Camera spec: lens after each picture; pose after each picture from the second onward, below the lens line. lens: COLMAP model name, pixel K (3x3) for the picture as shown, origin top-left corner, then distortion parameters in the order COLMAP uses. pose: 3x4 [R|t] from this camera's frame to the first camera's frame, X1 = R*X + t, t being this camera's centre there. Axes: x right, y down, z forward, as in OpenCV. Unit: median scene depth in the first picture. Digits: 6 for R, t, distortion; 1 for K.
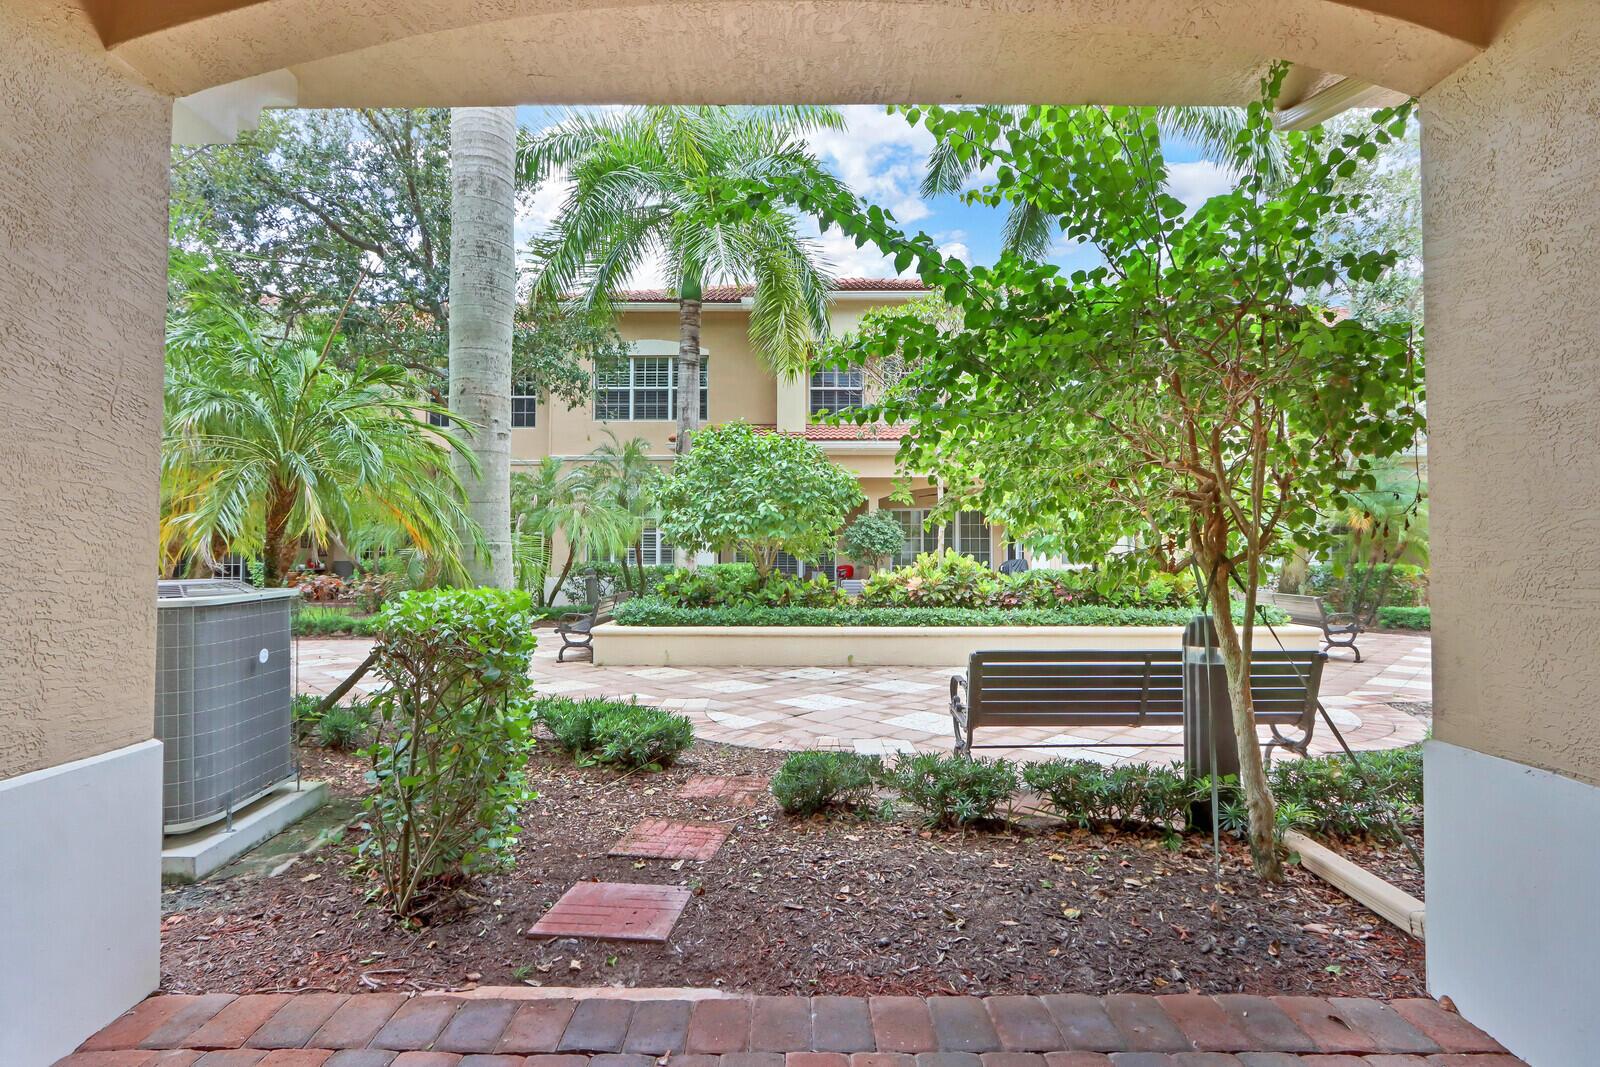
lens RADIAL K [[790.4, 0, 800.4], [0, 790.4, 544.9], [0, 0, 1]] dist [-0.023926, 0.009290]
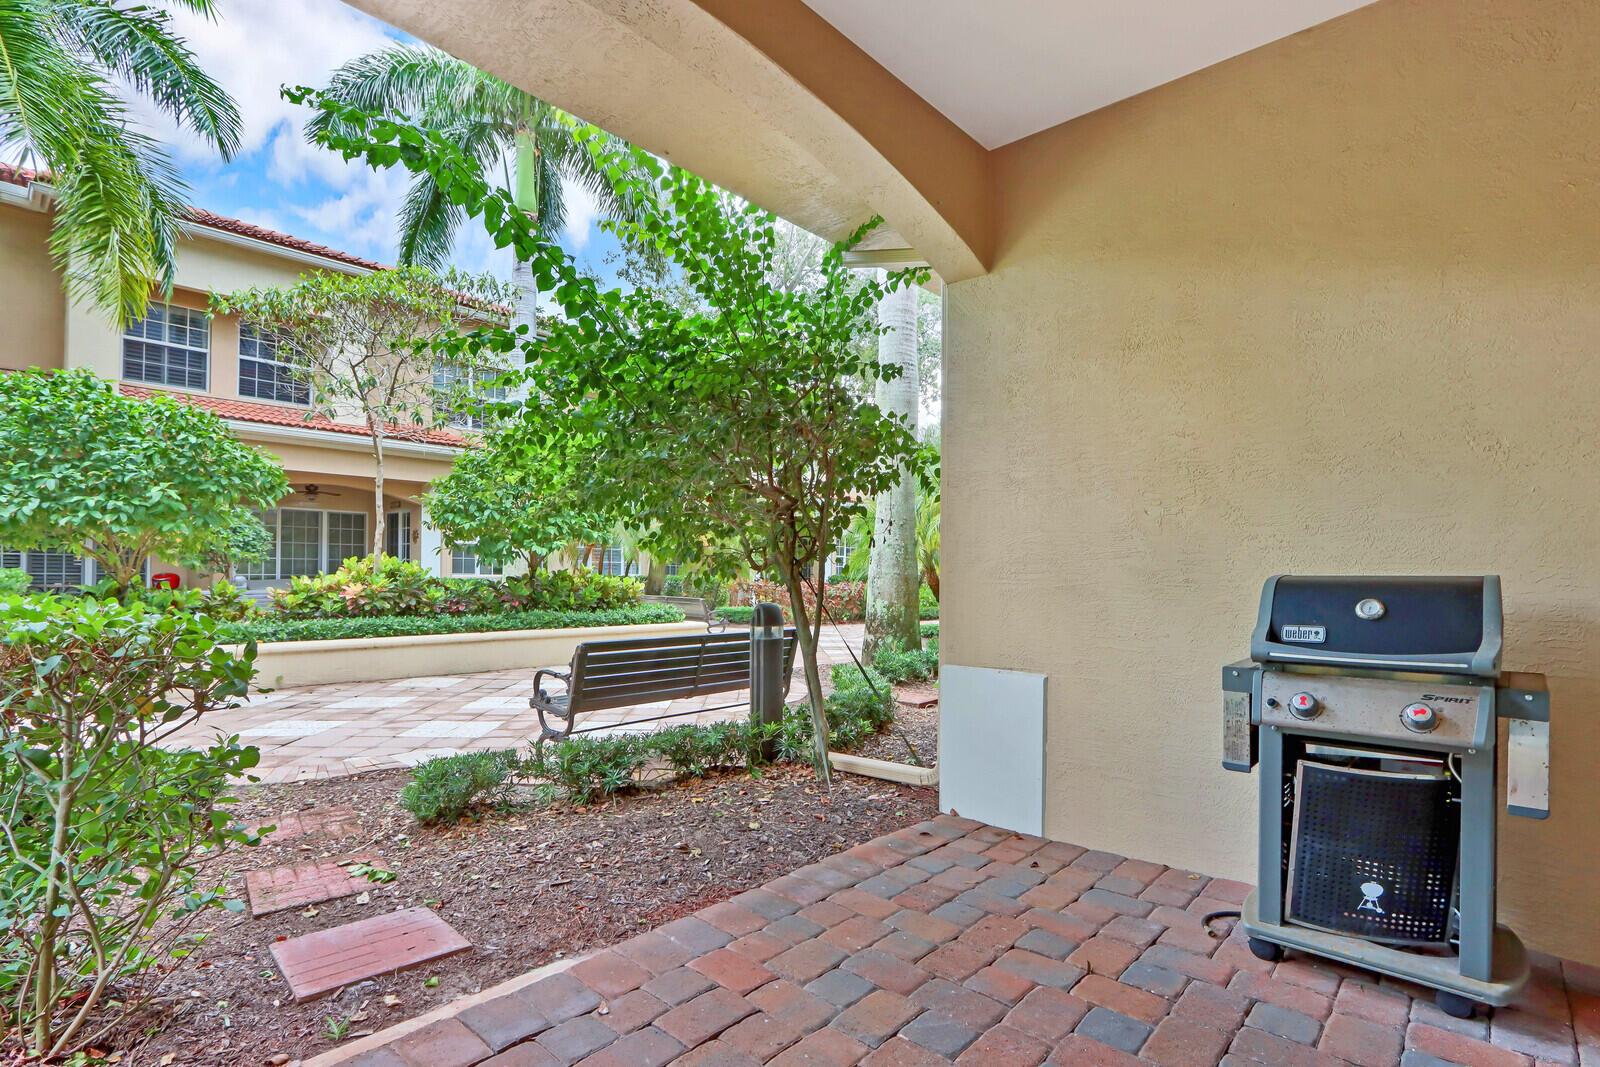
lens RADIAL K [[809.2, 0, 796.3], [0, 809.2, 587.6], [0, 0, 1]] dist [-0.017374, 0.000693]
pose [[0.656183, -0.006578, 0.754573, -0.459034], [-0.019684, 0.999473, 0.025830, 0.025322], [-0.754345, -0.031802, 0.655707, 0.053510]]
